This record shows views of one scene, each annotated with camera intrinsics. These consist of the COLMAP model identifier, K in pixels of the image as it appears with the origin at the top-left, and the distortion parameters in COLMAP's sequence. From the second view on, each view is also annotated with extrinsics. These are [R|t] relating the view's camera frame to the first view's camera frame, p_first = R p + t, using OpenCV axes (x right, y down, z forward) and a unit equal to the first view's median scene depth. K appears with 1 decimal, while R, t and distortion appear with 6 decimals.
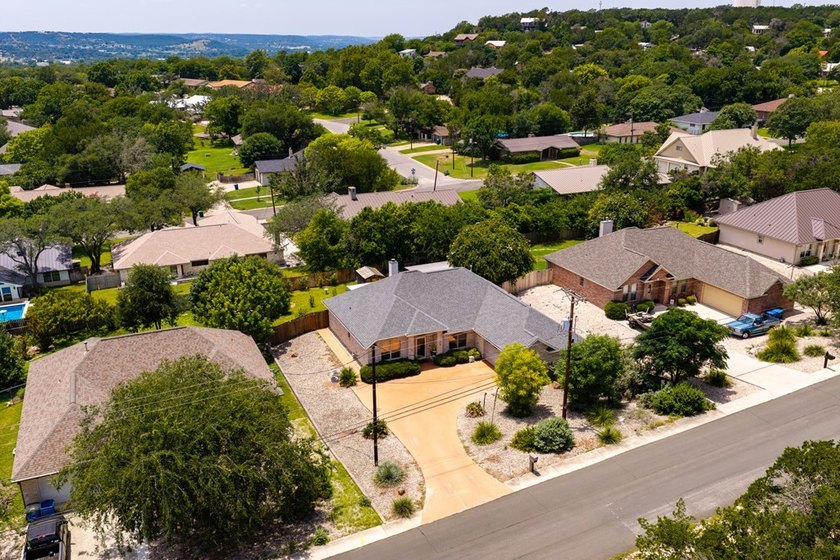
lens RADIAL K [[698.8, 0, 419.9], [0, 698.8, 270.3], [0, 0, 1]] dist [0.012117, -0.014319]
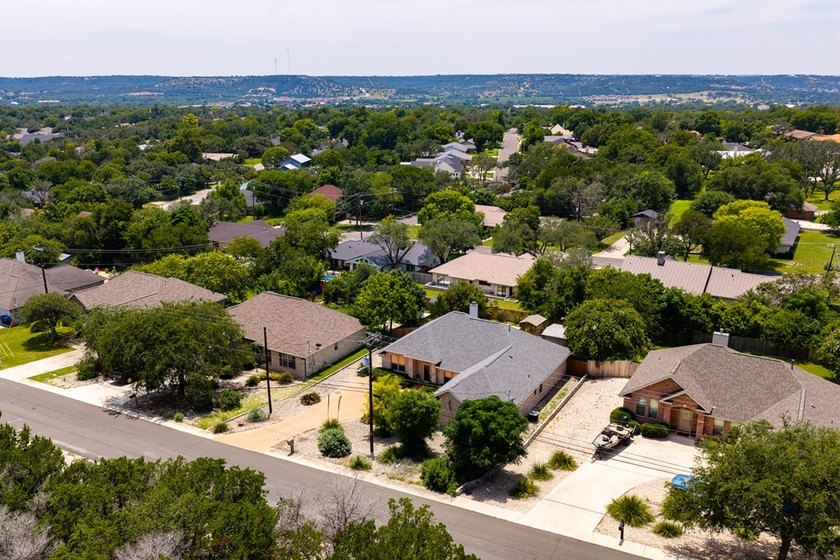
lens RADIAL K [[698.8, 0, 419.9], [0, 698.8, 270.3], [0, 0, 1]] dist [0.012117, -0.014319]
pose [[0.574154, 0.213560, -0.790404, 0.692036], [-0.257148, 0.963569, 0.073554, -0.109218], [0.777317, 0.161020, 0.608154, 0.184406]]
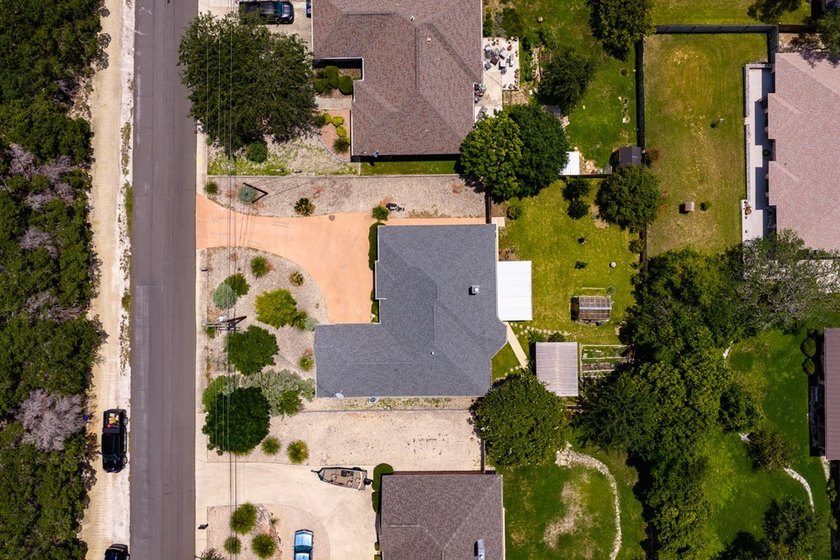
lens RADIAL K [[698.8, 0, 419.9], [0, 698.8, 270.3], [0, 0, 1]] dist [0.012117, -0.014319]
pose [[-0.403144, 0.914921, 0.019863, -0.044133], [-0.264907, -0.137447, 0.954428, -0.812266], [0.875956, 0.379510, 0.297780, 0.521955]]
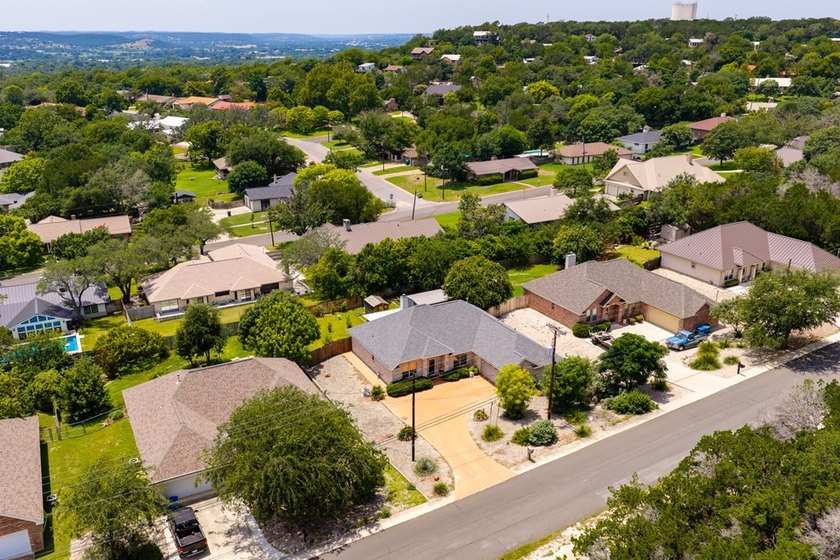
lens RADIAL K [[698.8, 0, 419.9], [0, 698.8, 270.3], [0, 0, 1]] dist [0.012117, -0.014319]
pose [[0.997438, -0.024456, 0.067220, -0.077210], [0.024199, 0.999696, 0.004636, -0.053809], [-0.067313, -0.002997, 0.997727, -0.199046]]
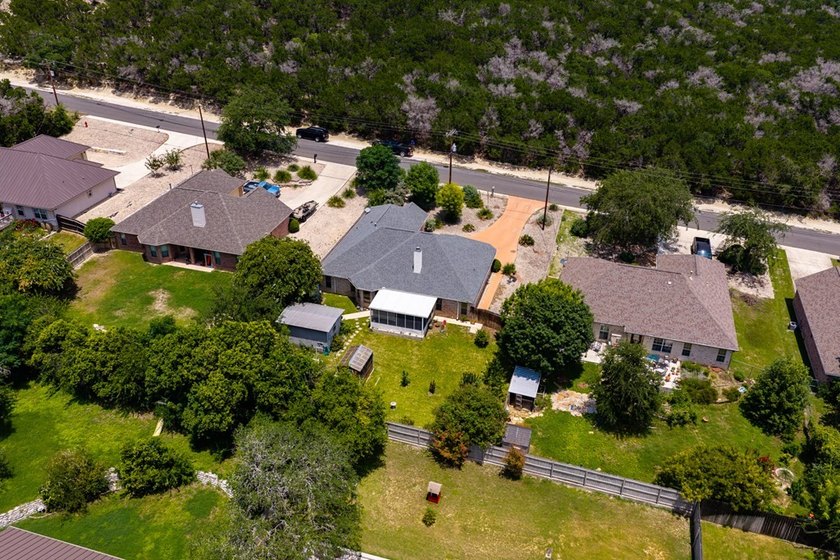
lens RADIAL K [[698.8, 0, 419.9], [0, 698.8, 270.3], [0, 0, 1]] dist [0.012117, -0.014319]
pose [[-0.753097, -0.337902, 0.564506, -0.554496], [0.192939, 0.706874, 0.680517, -0.609634], [-0.628983, 0.621411, -0.467150, 1.287567]]
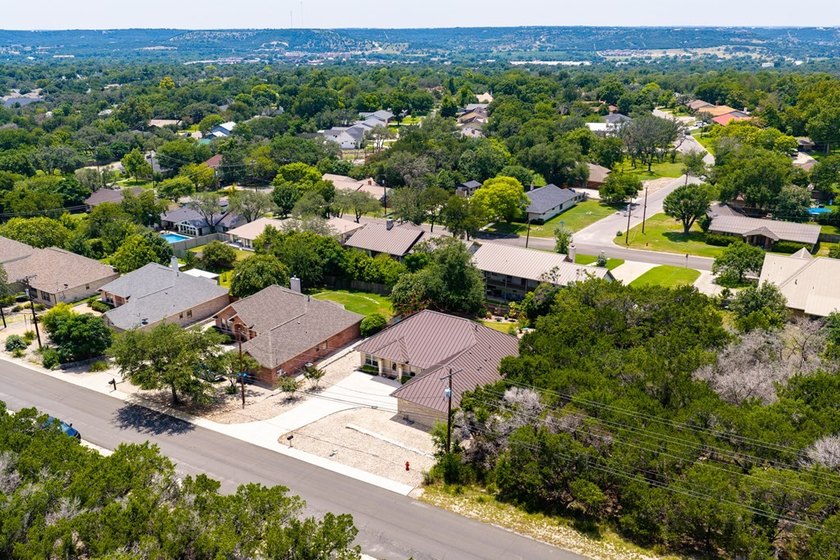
lens RADIAL K [[698.8, 0, 419.9], [0, 698.8, 270.3], [0, 0, 1]] dist [0.012117, -0.014319]
pose [[0.545502, 0.269382, -0.793637, 1.355311], [-0.262924, 0.954139, 0.143142, -0.316505], [0.795800, 0.130582, 0.591312, 0.416284]]
